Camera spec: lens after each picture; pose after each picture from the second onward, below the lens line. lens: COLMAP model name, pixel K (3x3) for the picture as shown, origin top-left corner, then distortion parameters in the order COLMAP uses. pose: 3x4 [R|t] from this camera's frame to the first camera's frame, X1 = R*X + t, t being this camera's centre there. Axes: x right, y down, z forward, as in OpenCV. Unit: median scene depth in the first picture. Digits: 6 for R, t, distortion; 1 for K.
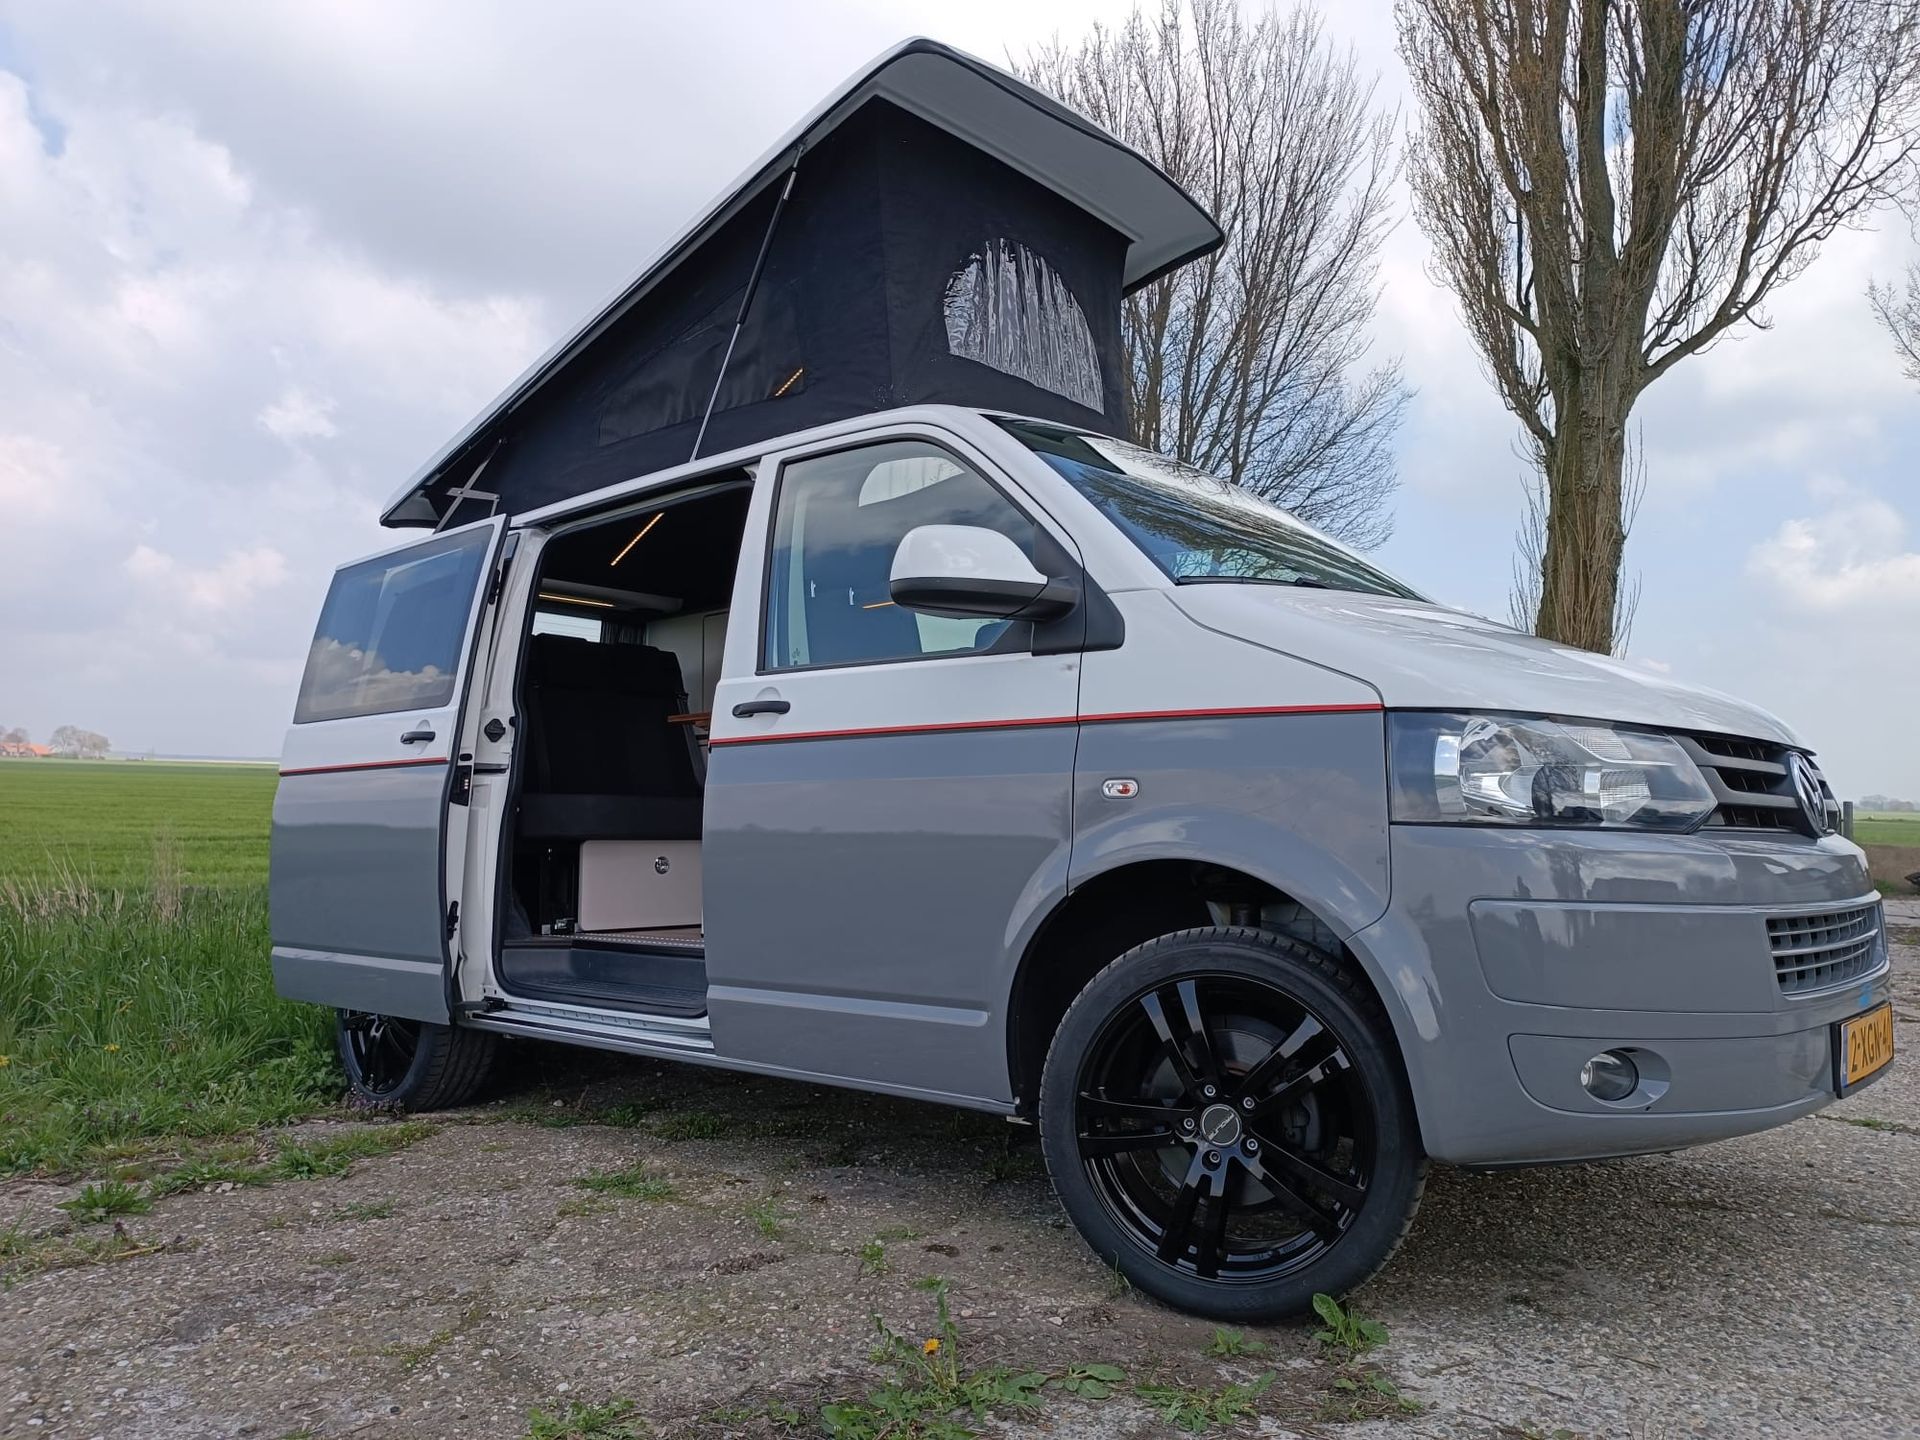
lens RADIAL K [[1408.6, 0, 972.5], [0, 1408.6, 718.8], [0, 0, 1]] dist [0.045346, -0.007575]
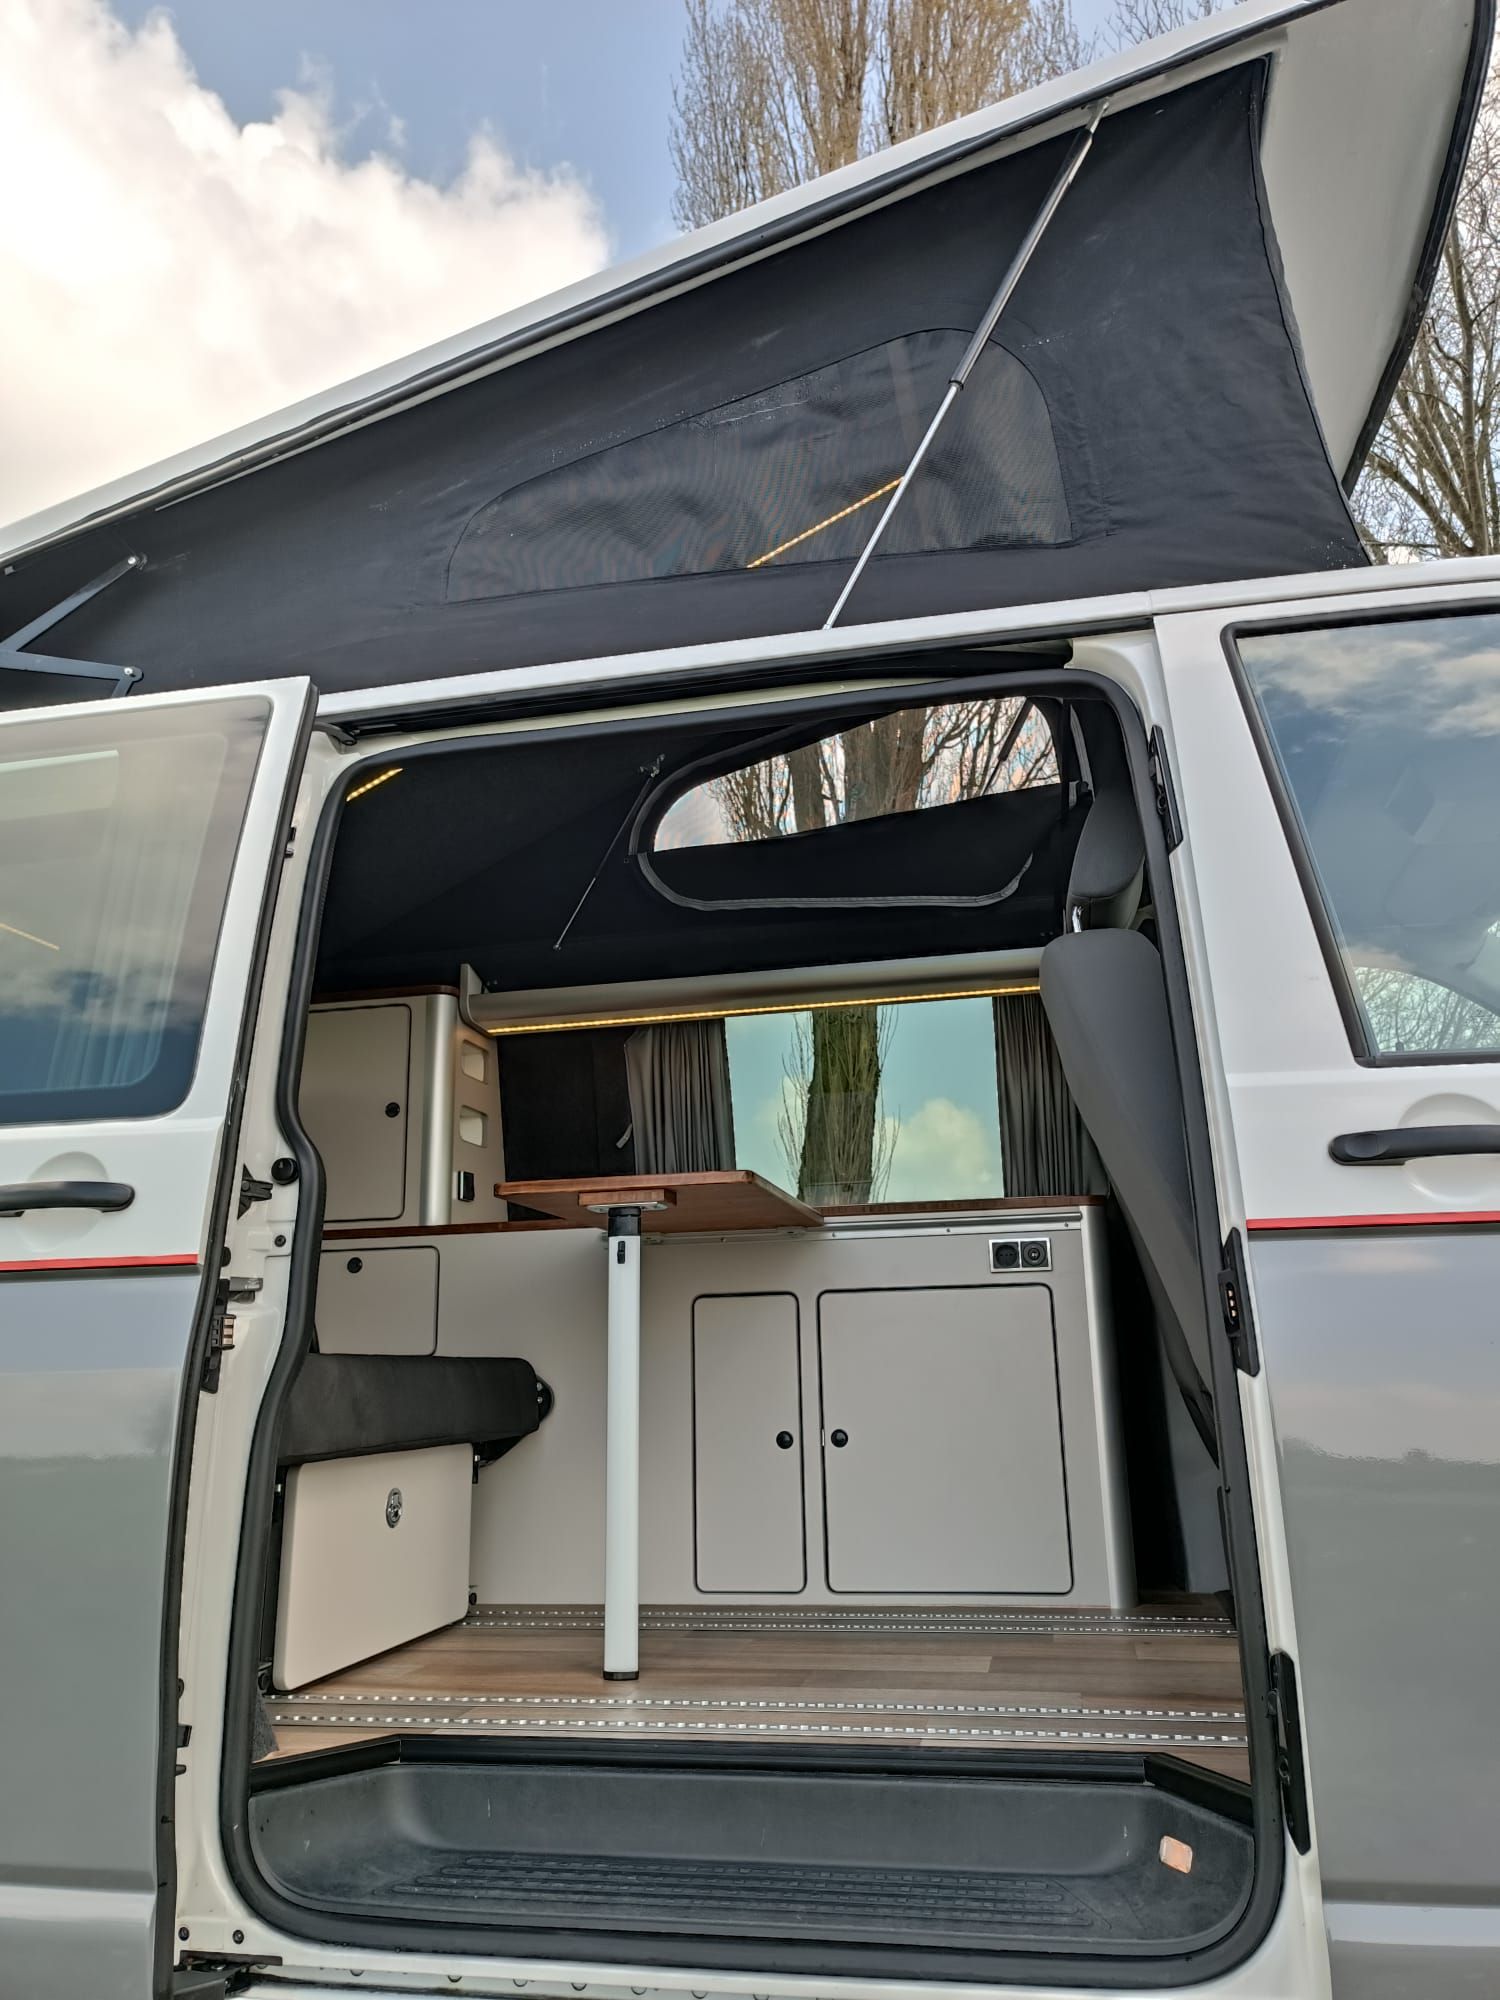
lens RADIAL K [[1467.2, 0, 753.8], [0, 1467.2, 996.5], [0, 0, 1]] dist [0.045346, -0.007575]
pose [[0.875620, 0.107328, 0.470925, -0.425232], [-0.025194, 0.983820, -0.177377, 0.025040], [-0.482343, 0.143450, 0.864157, 0.583351]]
